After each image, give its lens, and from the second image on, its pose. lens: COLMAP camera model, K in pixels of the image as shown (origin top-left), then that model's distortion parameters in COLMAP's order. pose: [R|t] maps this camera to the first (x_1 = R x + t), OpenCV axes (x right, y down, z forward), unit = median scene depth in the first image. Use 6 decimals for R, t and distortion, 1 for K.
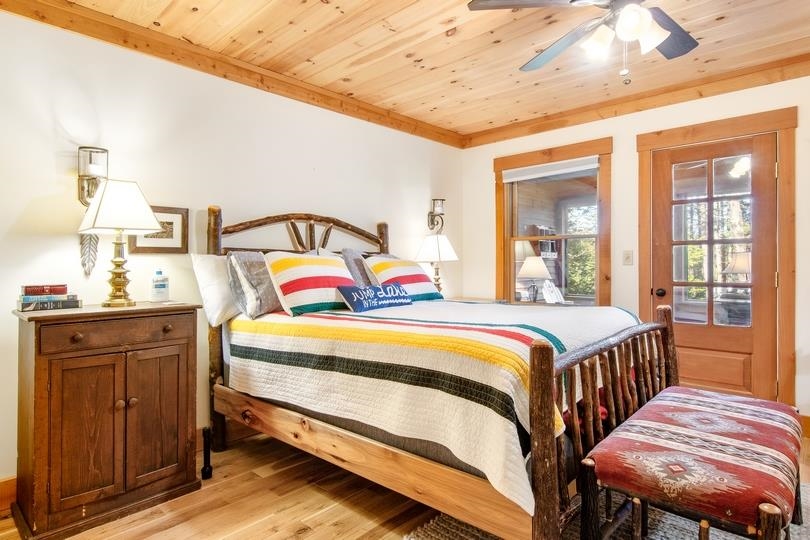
lens RADIAL K [[455.7, 0, 405.0], [0, 455.7, 266.6], [0, 0, 1]] dist [0.003135, -0.000414]
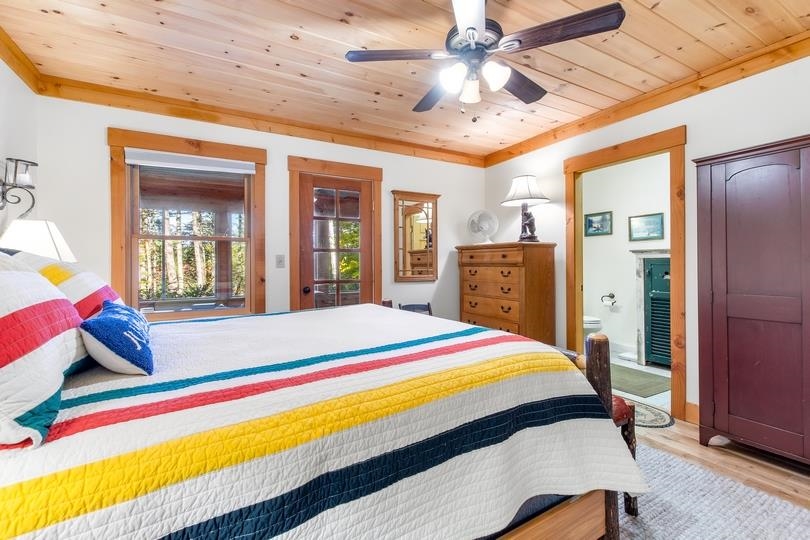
lens RADIAL K [[353.0, 0, 398.7], [0, 353.0, 265.2], [0, 0, 1]] dist [0.000680, -0.000306]
pose [[0.317664, -0.001030, 0.948203, -0.242147], [0.011659, 0.999928, -0.002820, -0.003343], [-0.948132, 0.011951, 0.317653, 0.433753]]
